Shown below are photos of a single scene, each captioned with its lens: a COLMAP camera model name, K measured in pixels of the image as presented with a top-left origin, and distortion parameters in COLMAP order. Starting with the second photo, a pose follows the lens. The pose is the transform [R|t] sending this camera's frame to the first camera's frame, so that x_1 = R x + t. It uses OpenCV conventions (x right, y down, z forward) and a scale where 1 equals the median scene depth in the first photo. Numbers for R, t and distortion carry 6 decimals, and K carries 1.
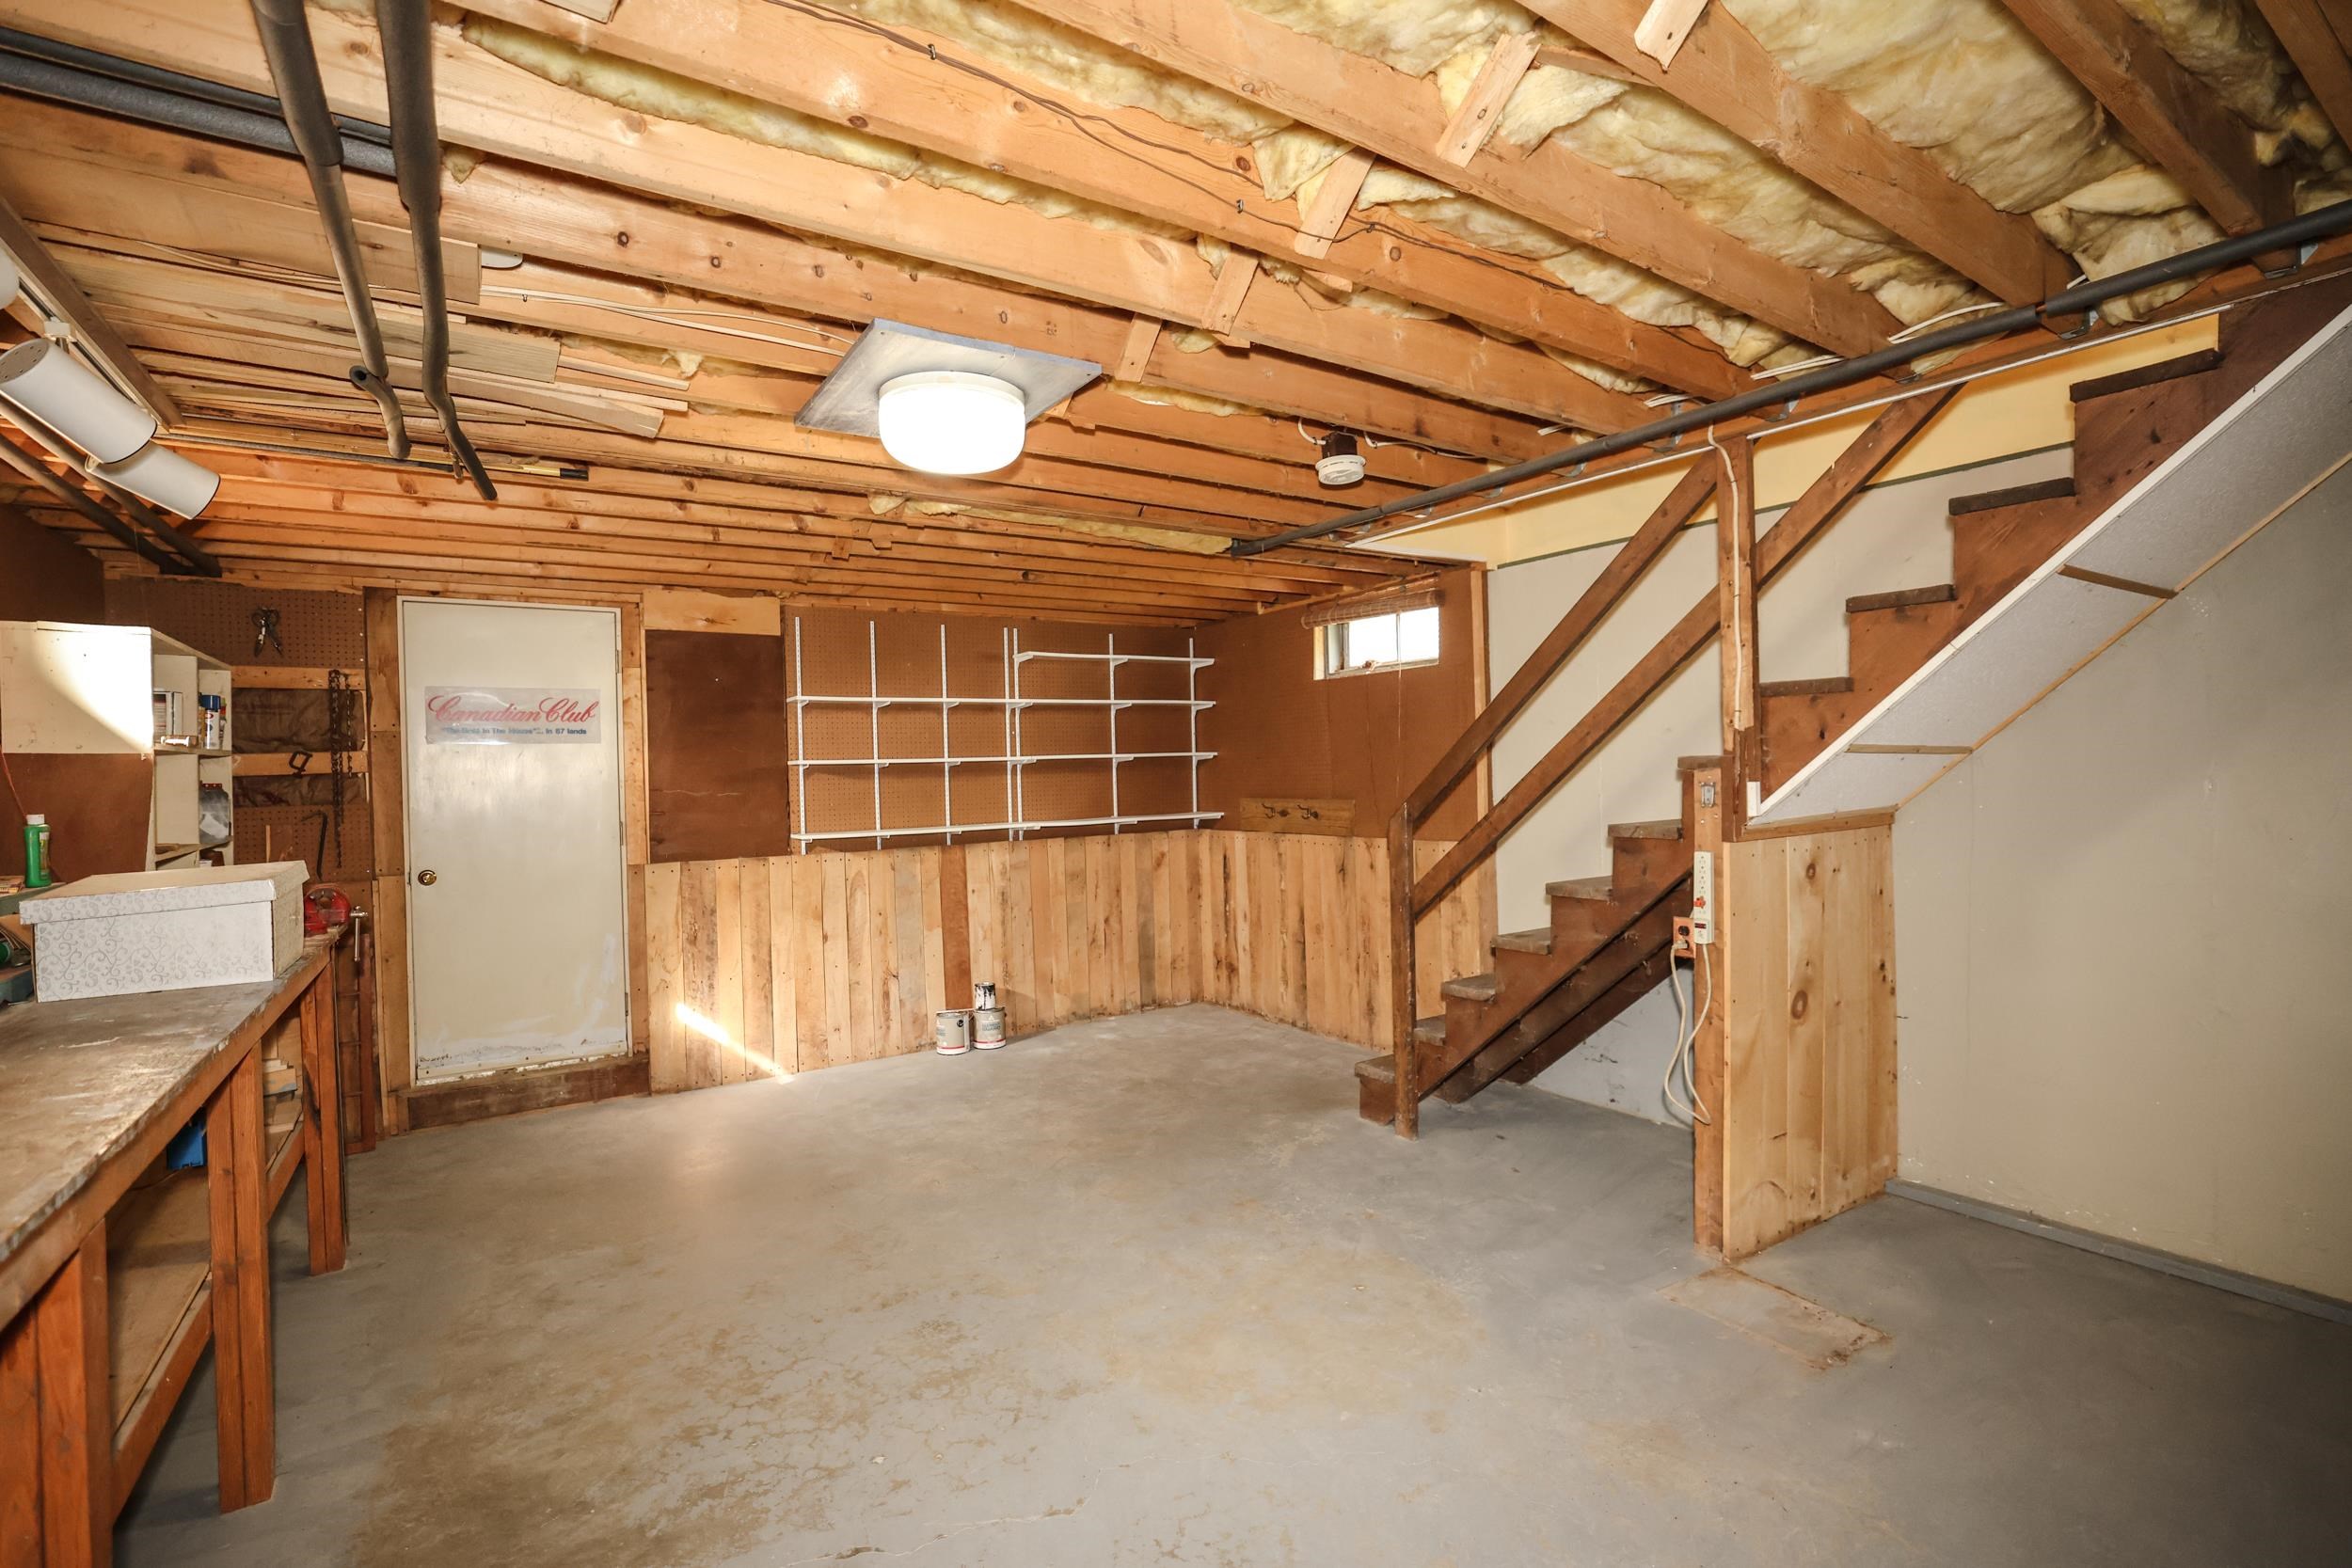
lens RADIAL K [[1050.5, 0, 1190.7], [0, 1050.5, 782.9], [0, 0, 1]] dist [-0.029325, 0.001159]
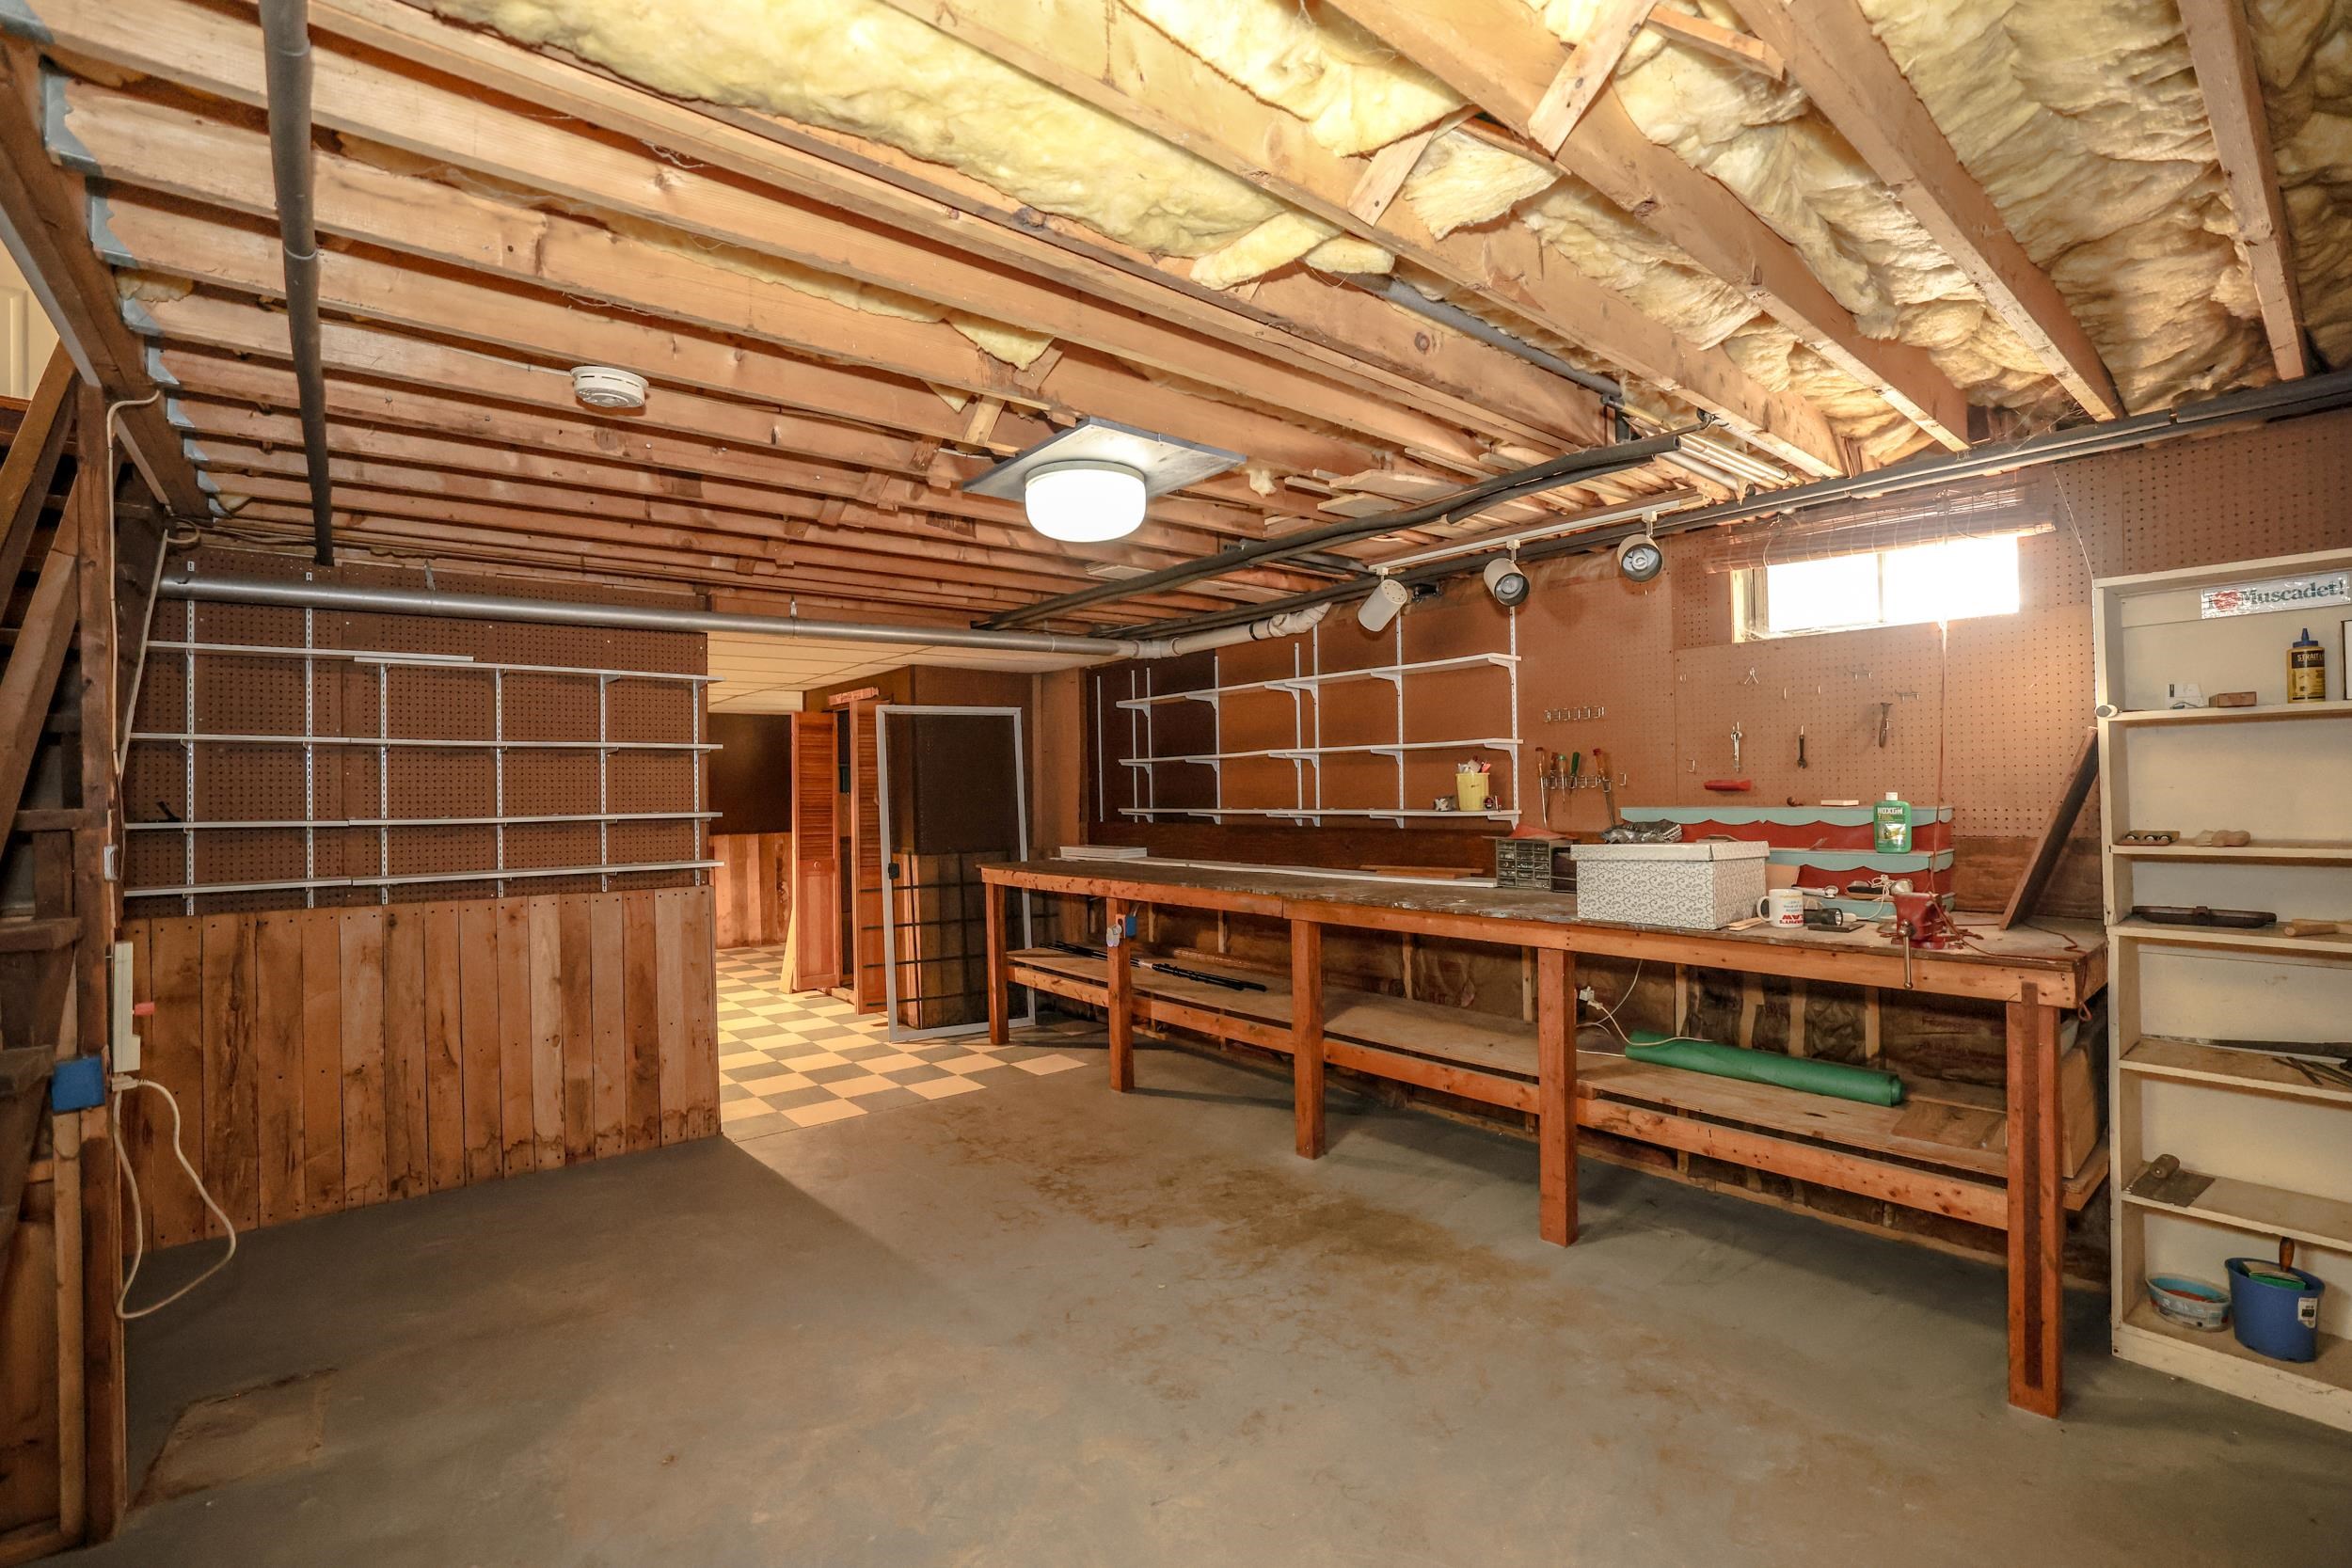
lens RADIAL K [[1050.5, 0, 1190.7], [0, 1050.5, 782.9], [0, 0, 1]] dist [-0.029325, 0.001159]
pose [[-0.994565, 0.039622, -0.096289, -0.191722], [0.039196, 0.999212, 0.006305, -0.019761], [0.096463, 0.002497, -0.995333, 1.964418]]
